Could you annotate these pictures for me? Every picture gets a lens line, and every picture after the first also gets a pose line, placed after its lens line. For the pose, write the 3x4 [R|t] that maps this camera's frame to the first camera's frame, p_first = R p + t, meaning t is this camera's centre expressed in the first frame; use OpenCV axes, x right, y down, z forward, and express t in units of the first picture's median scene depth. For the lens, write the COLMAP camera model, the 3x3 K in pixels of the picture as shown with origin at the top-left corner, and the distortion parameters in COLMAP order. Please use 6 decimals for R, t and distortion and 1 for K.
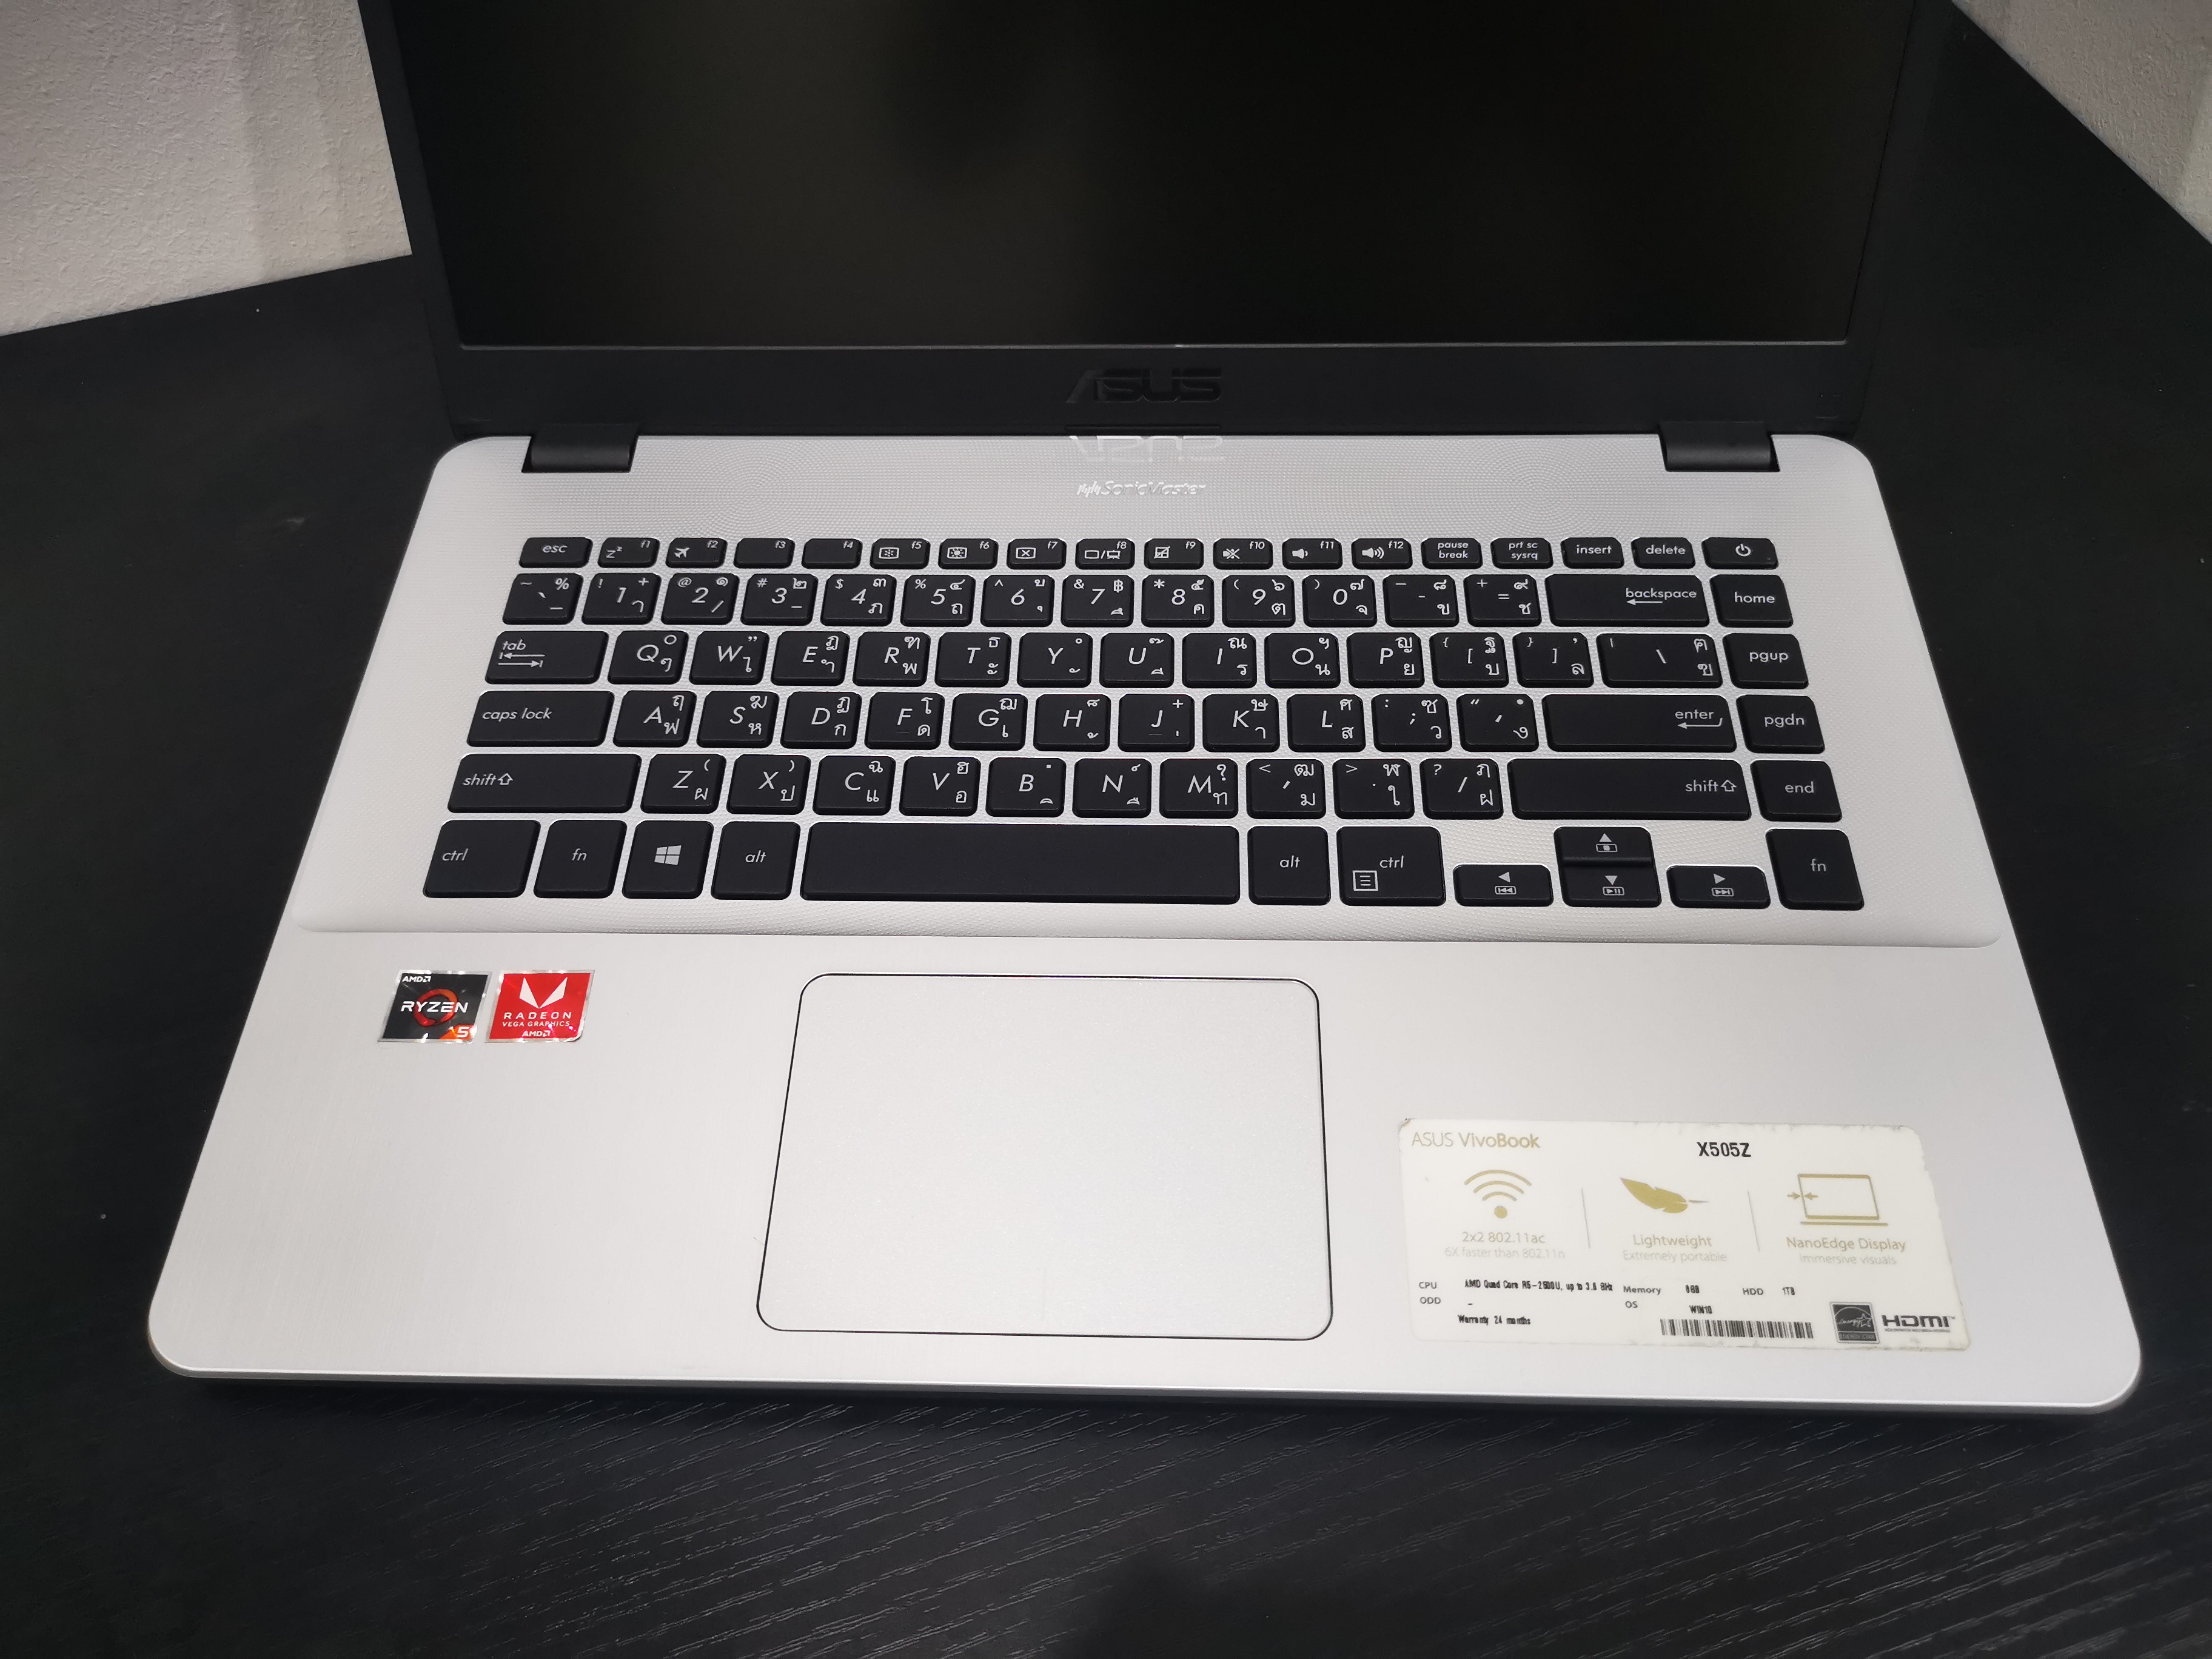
lens RADIAL K [[1744.0, 0, 1106.0], [0, 1744.0, 829.5], [0, 0, 1]] dist [0.028975, -0.047115]
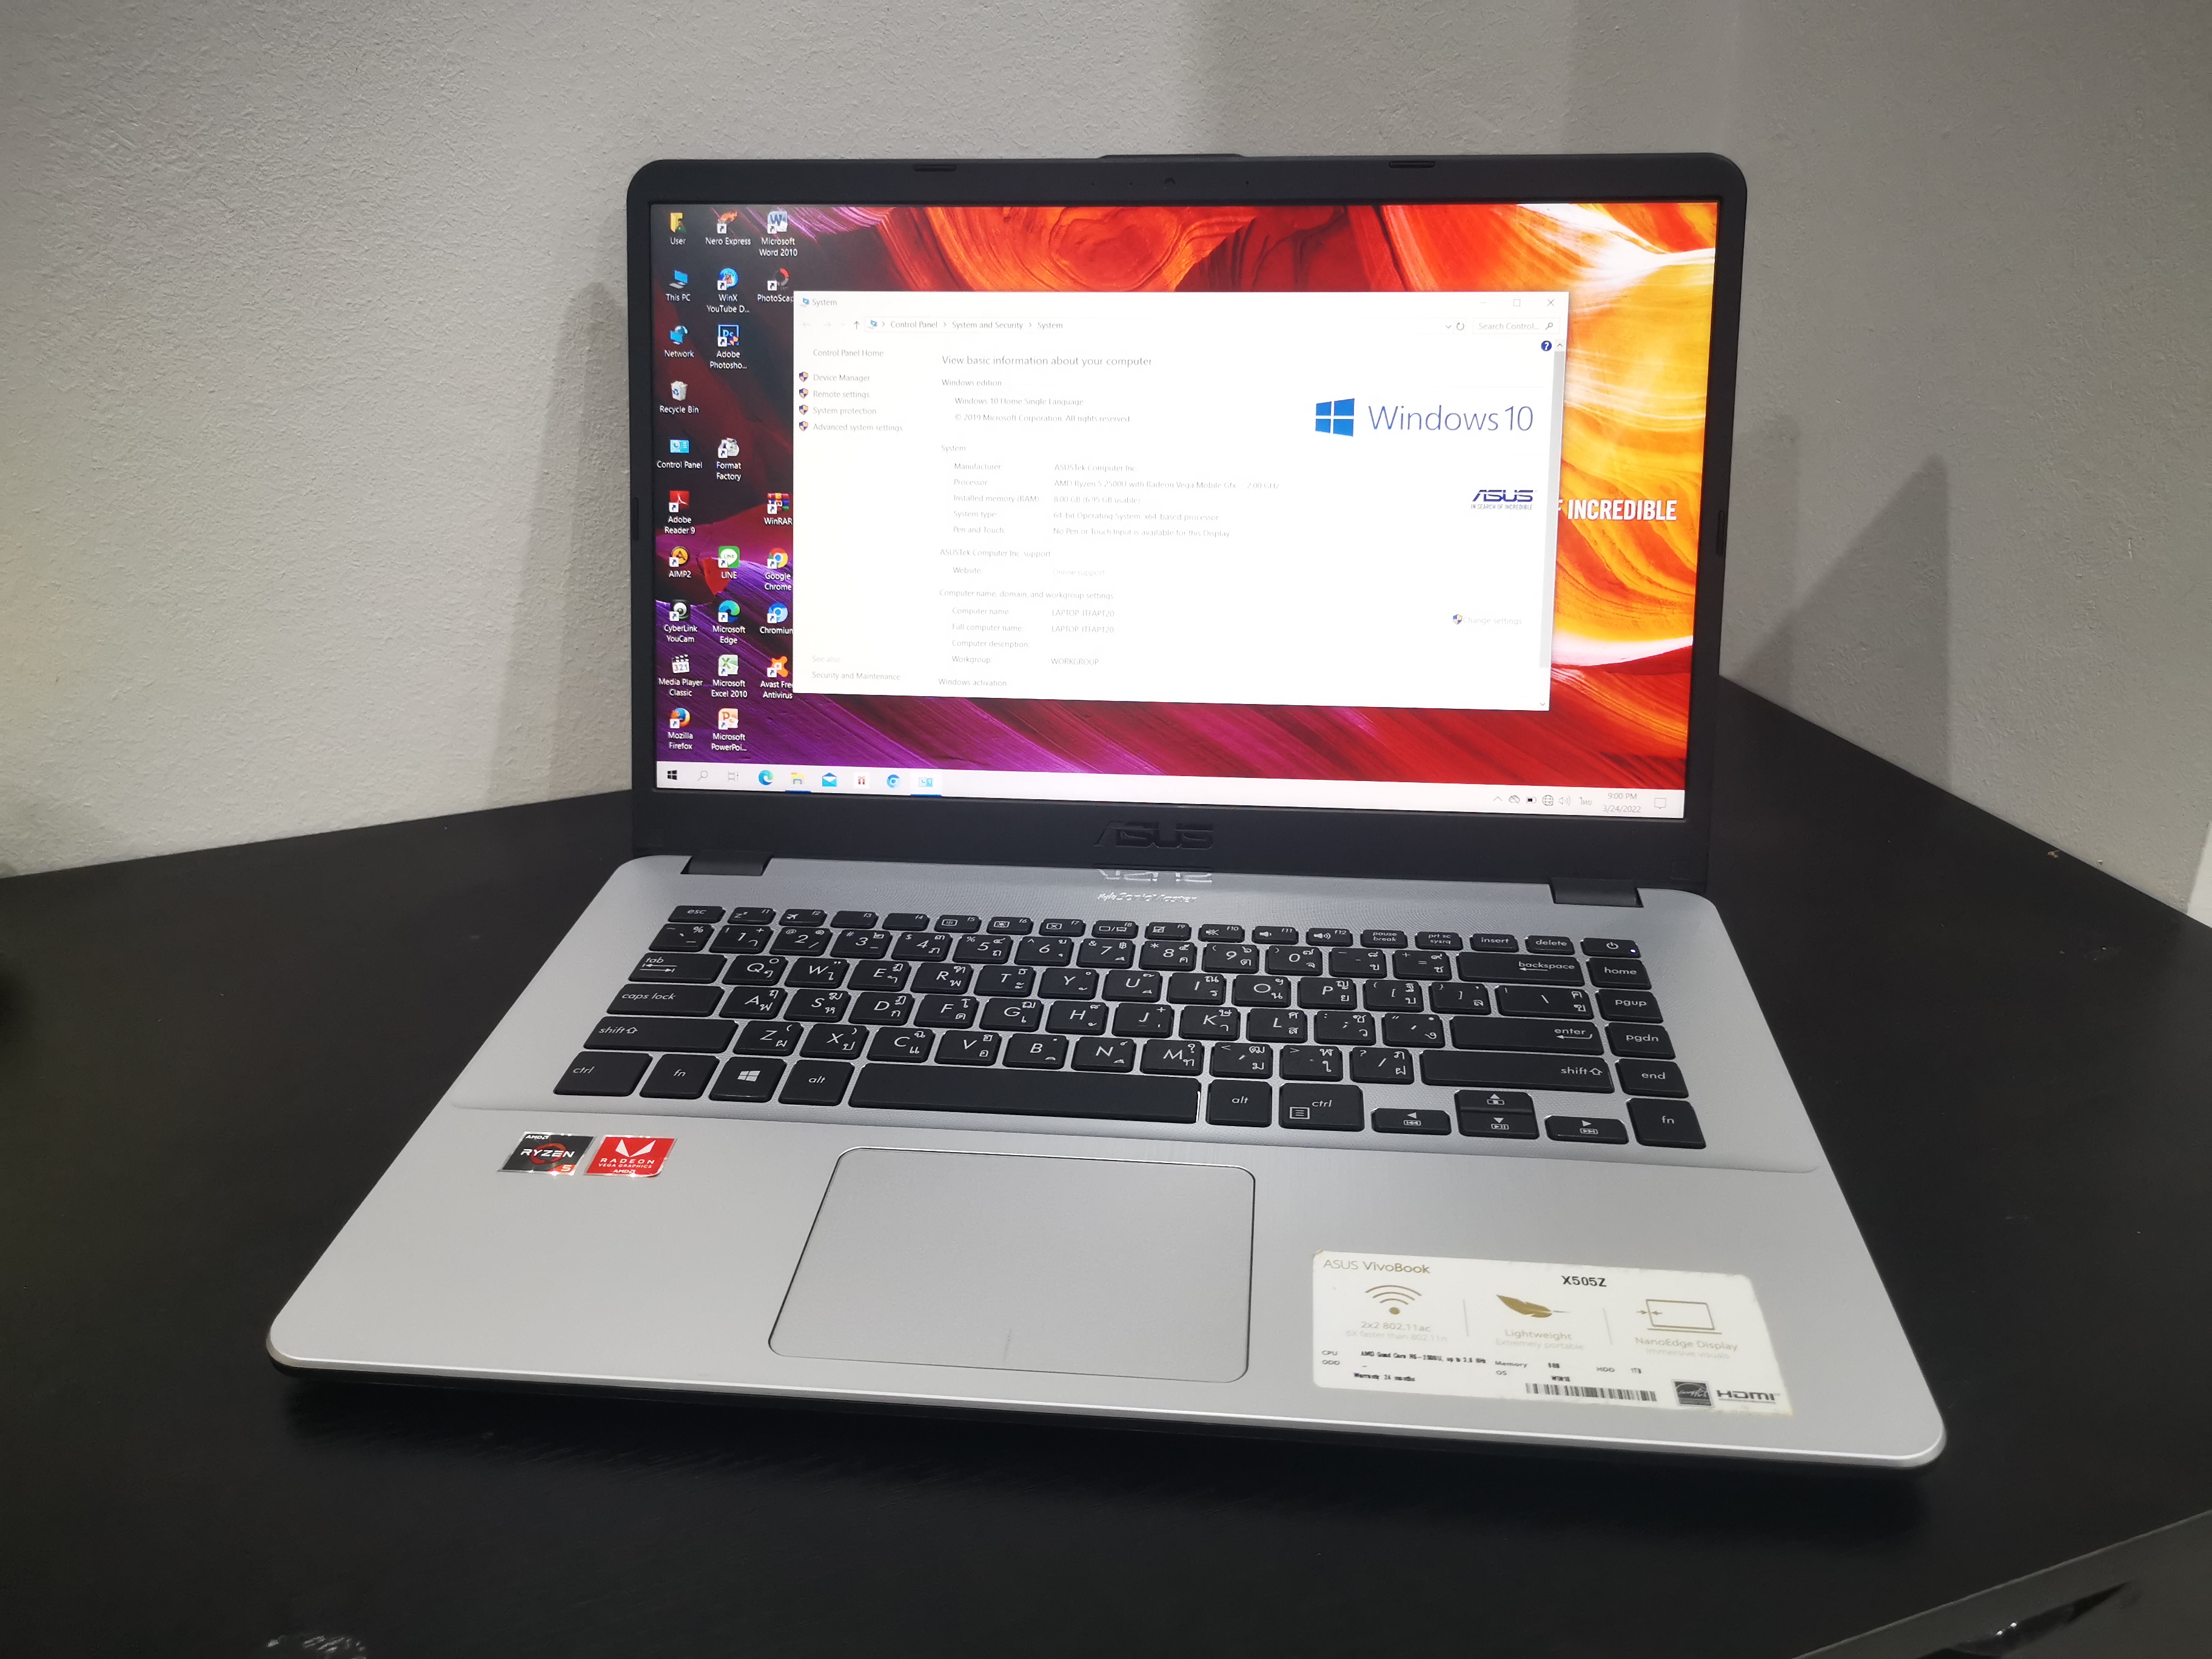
lens RADIAL K [[1735.7, 0, 1106.0], [0, 1735.7, 829.5], [0, 0, 1]] dist [0.026716, -0.003475]
pose [[0.997275, 0.045170, -0.058329, 0.072621], [-0.067958, 0.870172, -0.488040, 0.457337], [0.028711, 0.490674, 0.870870, -0.176732]]
